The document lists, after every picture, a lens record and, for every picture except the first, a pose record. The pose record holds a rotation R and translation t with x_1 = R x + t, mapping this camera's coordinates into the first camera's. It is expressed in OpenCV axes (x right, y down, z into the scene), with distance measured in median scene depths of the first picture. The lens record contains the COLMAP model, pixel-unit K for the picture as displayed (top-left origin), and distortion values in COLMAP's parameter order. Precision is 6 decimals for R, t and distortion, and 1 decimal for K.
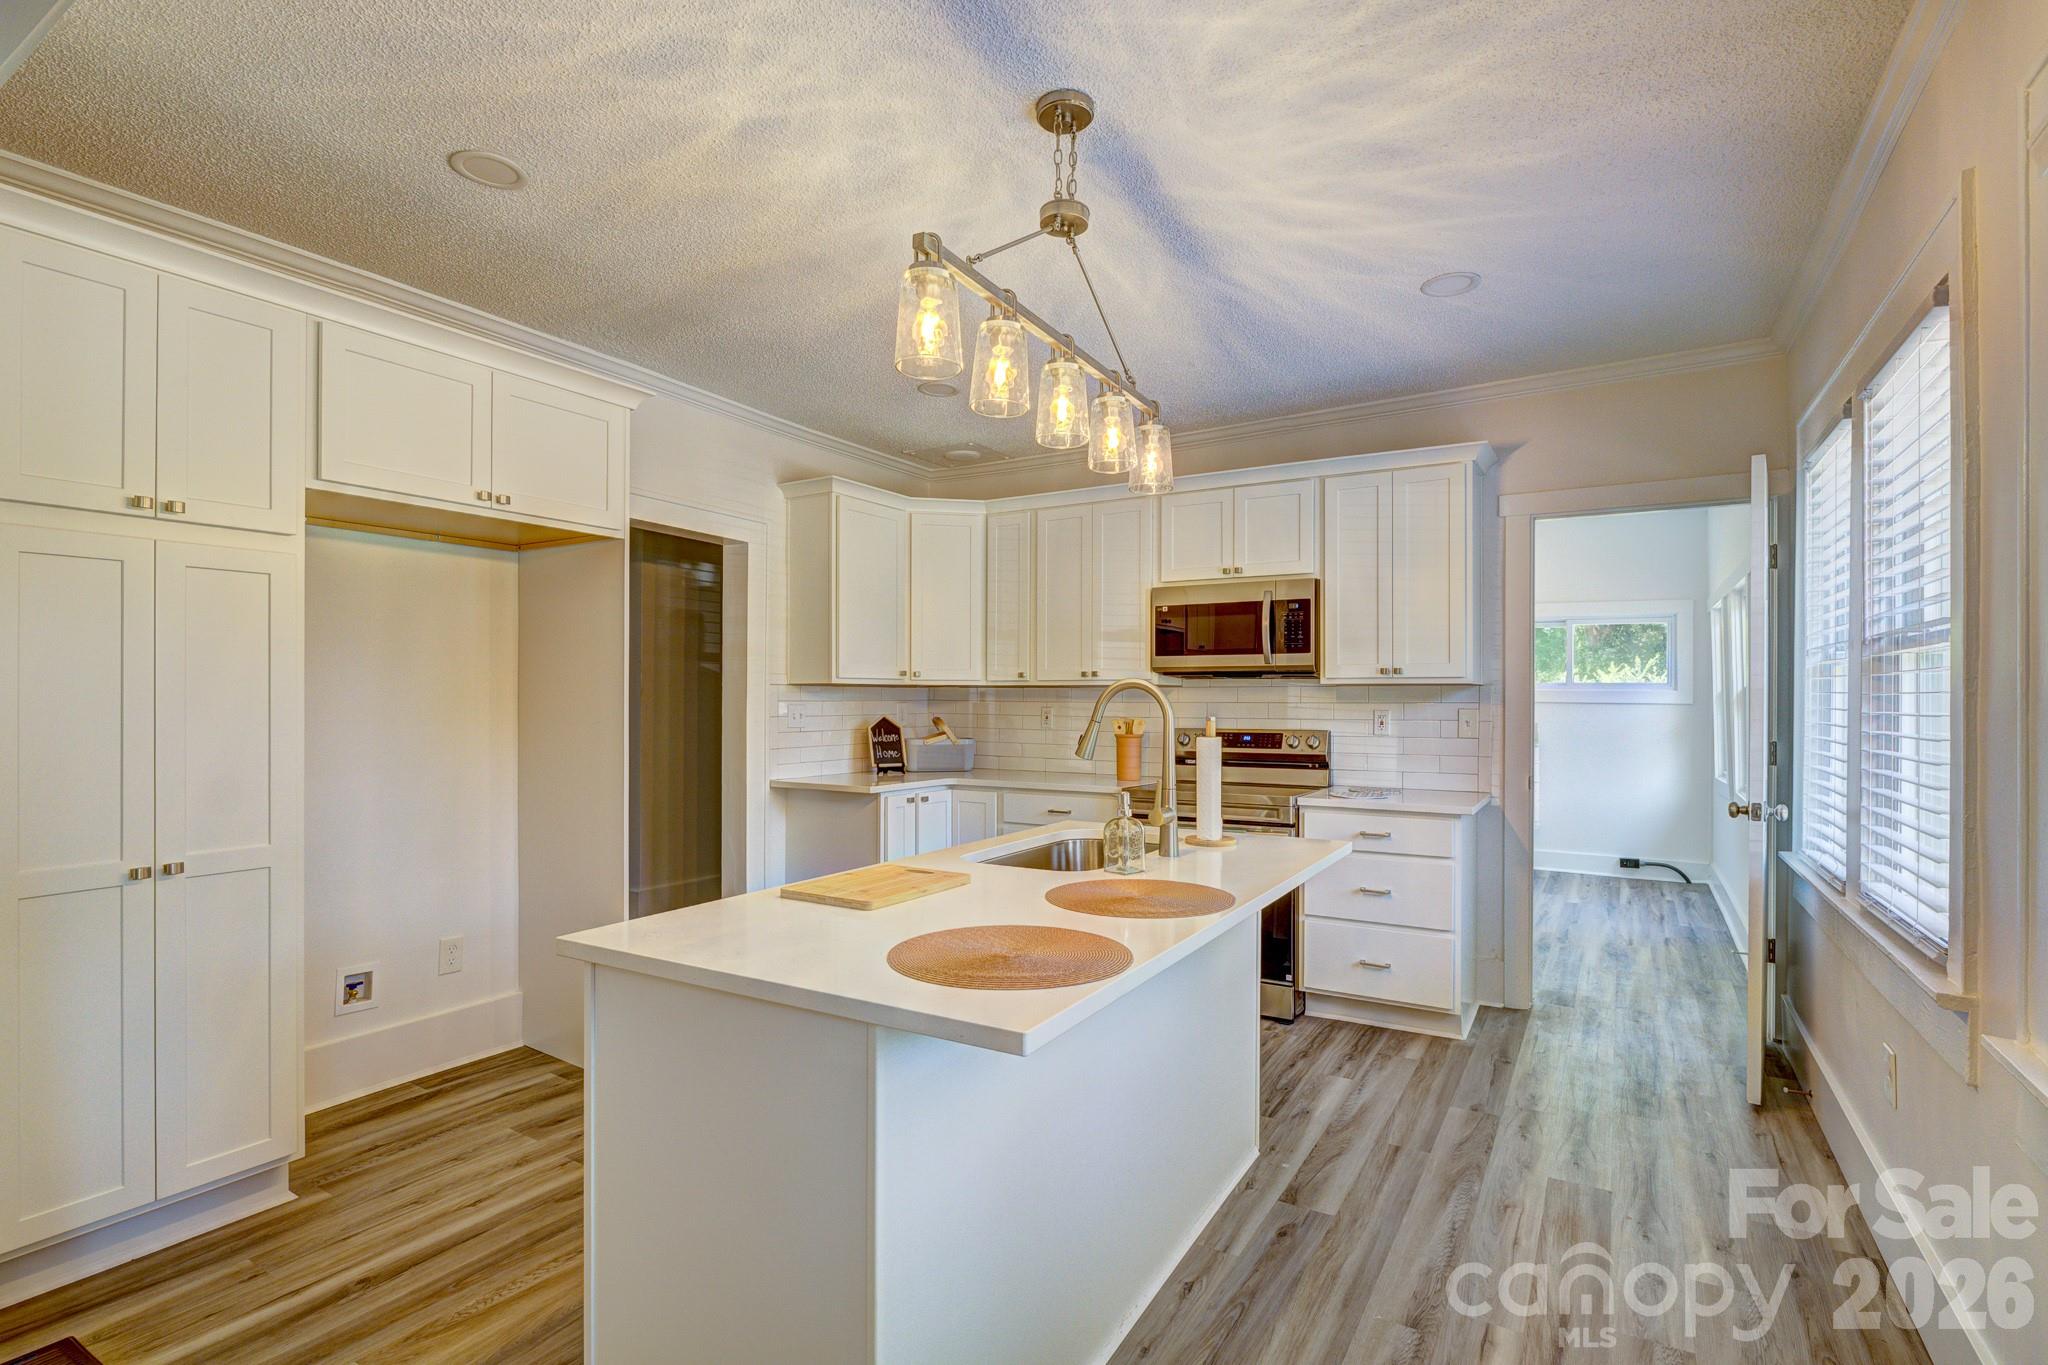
lens RADIAL K [[973.5, 0, 1029.2], [0, 973.5, 691.8], [0, 0, 1]] dist [-0.007889, -0.000443]
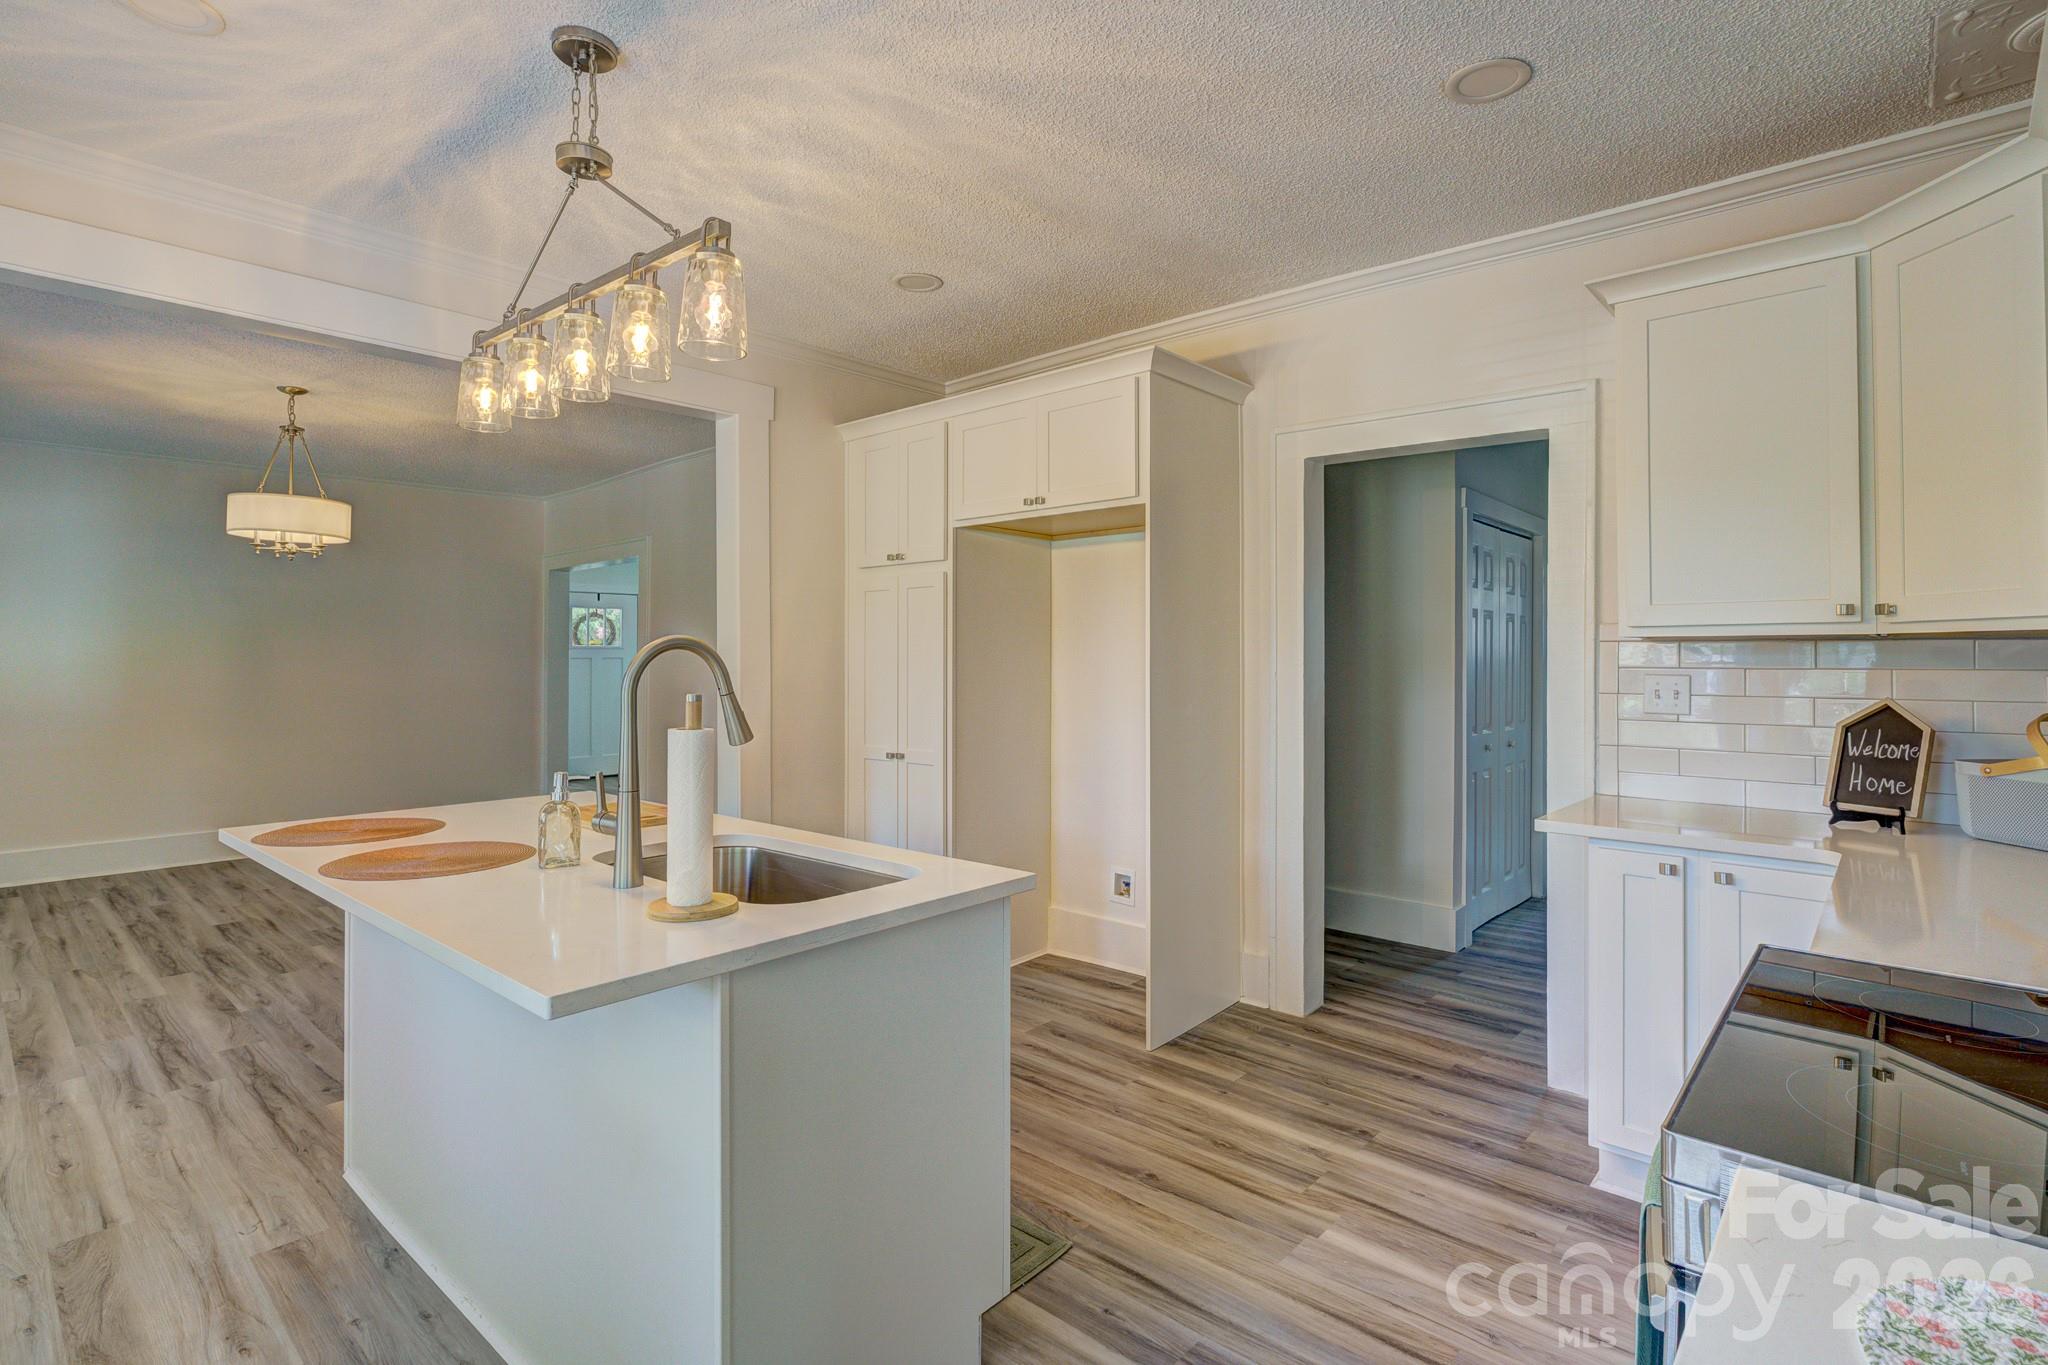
lens RADIAL K [[973.5, 0, 1028.9], [0, 973.5, 646.3], [0, 0, 1]] dist [-0.007889, -0.000443]
pose [[-0.181656, -0.014829, -0.983250, 0.382707], [0.006026, 0.999851, -0.016192, 0.003402], [0.983344, -0.008866, -0.181540, 0.692902]]
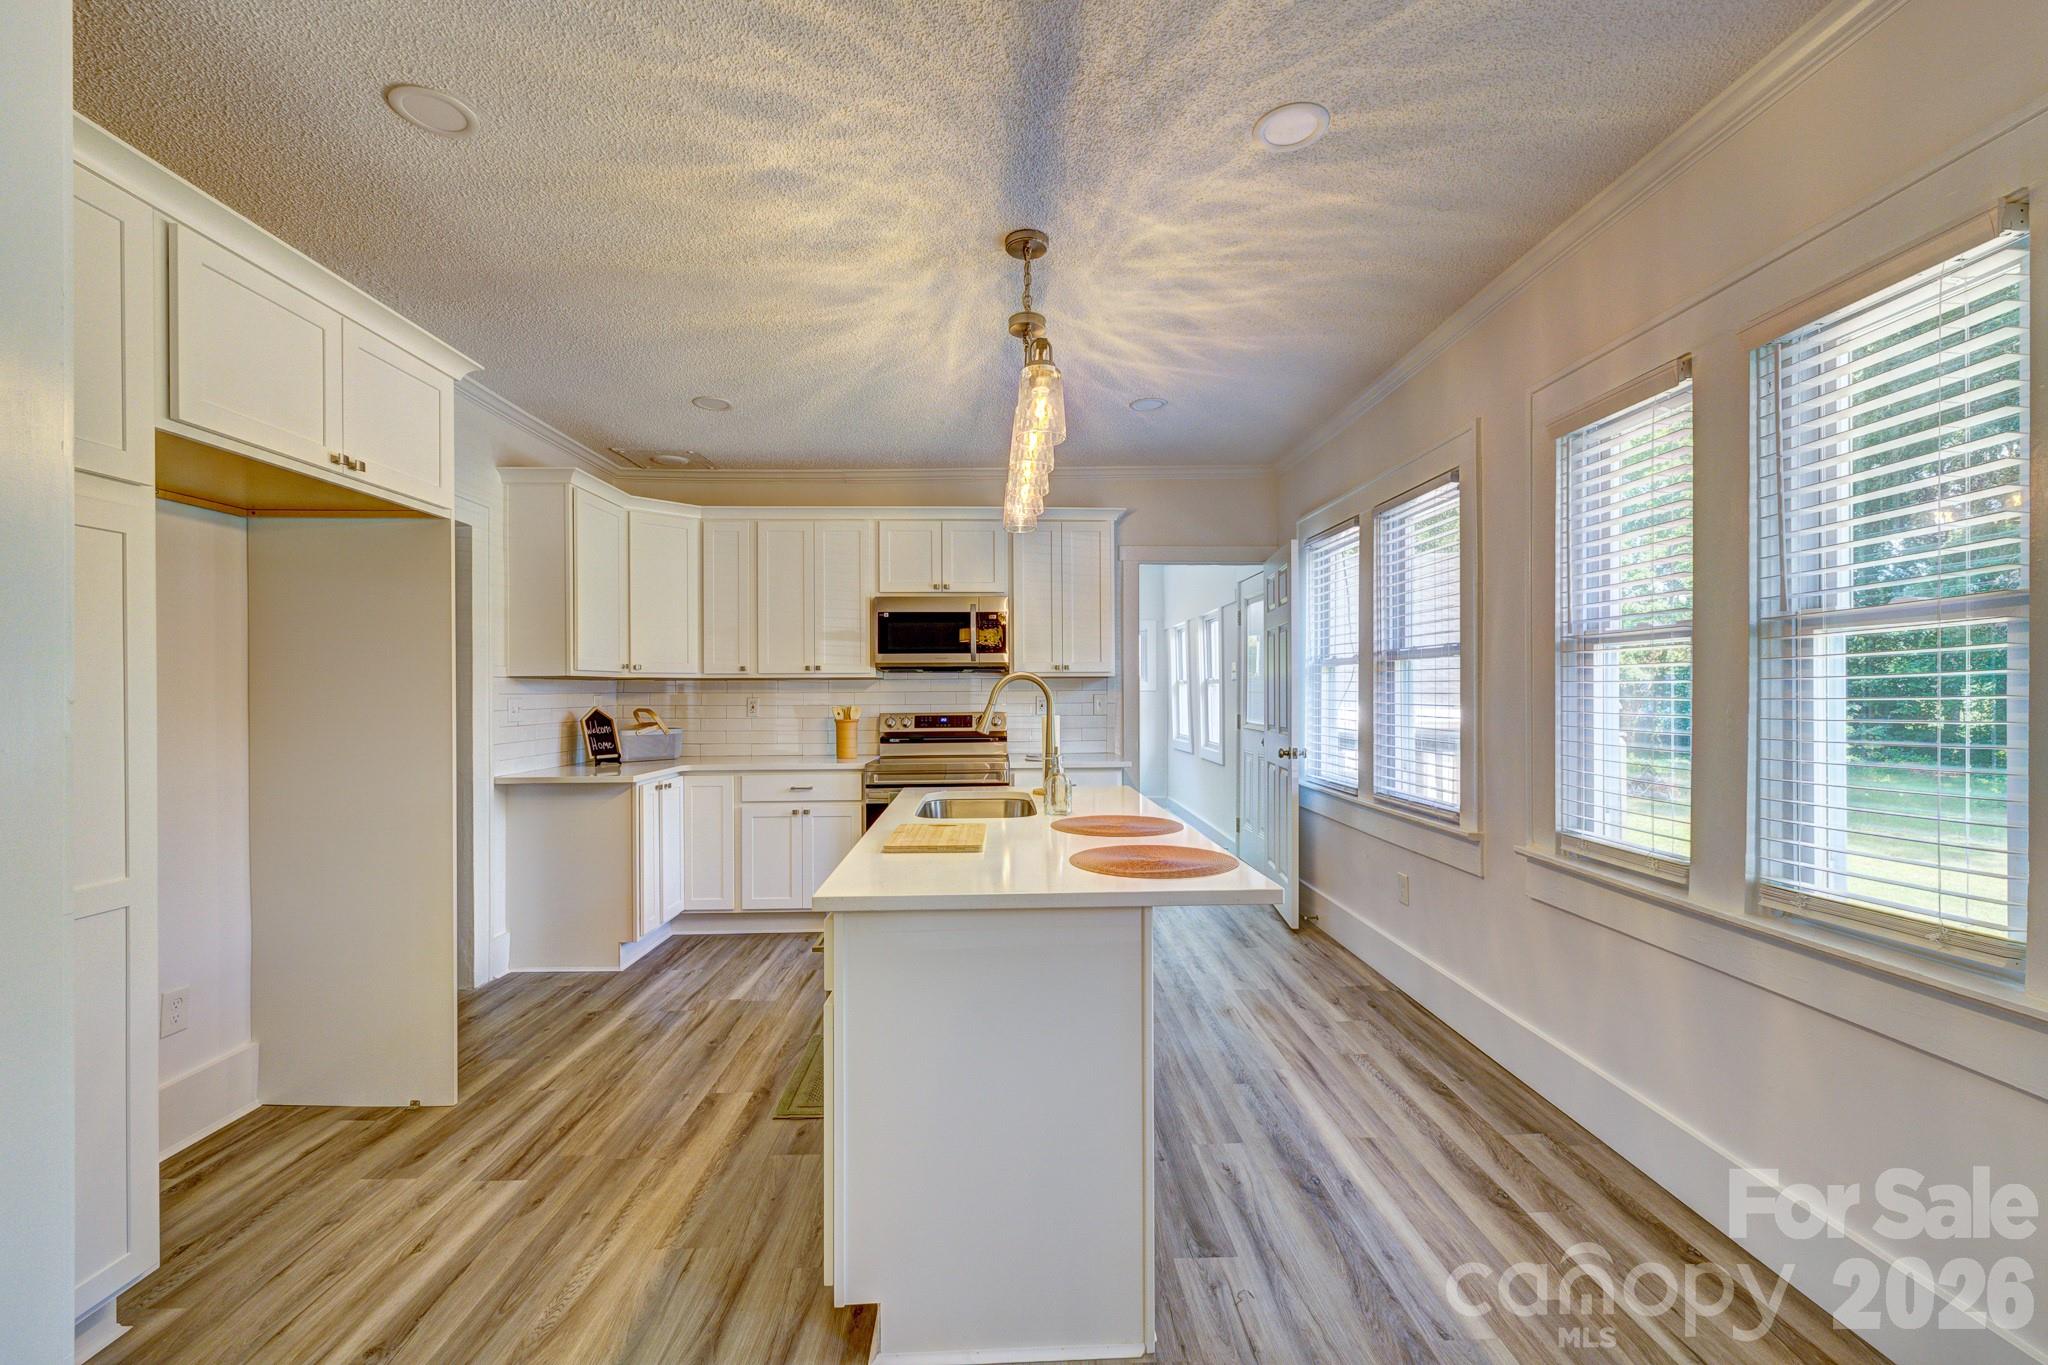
lens RADIAL K [[857.8, 0, 1030.4], [0, 857.8, 685.0], [0, 0, 1]] dist [0.006496, -0.000338]
pose [[0.837816, -0.004006, 0.545938, -0.262319], [0.004041, 0.999991, 0.001137, 0.001569], [-0.545938, 0.001253, 0.837825, 0.005899]]
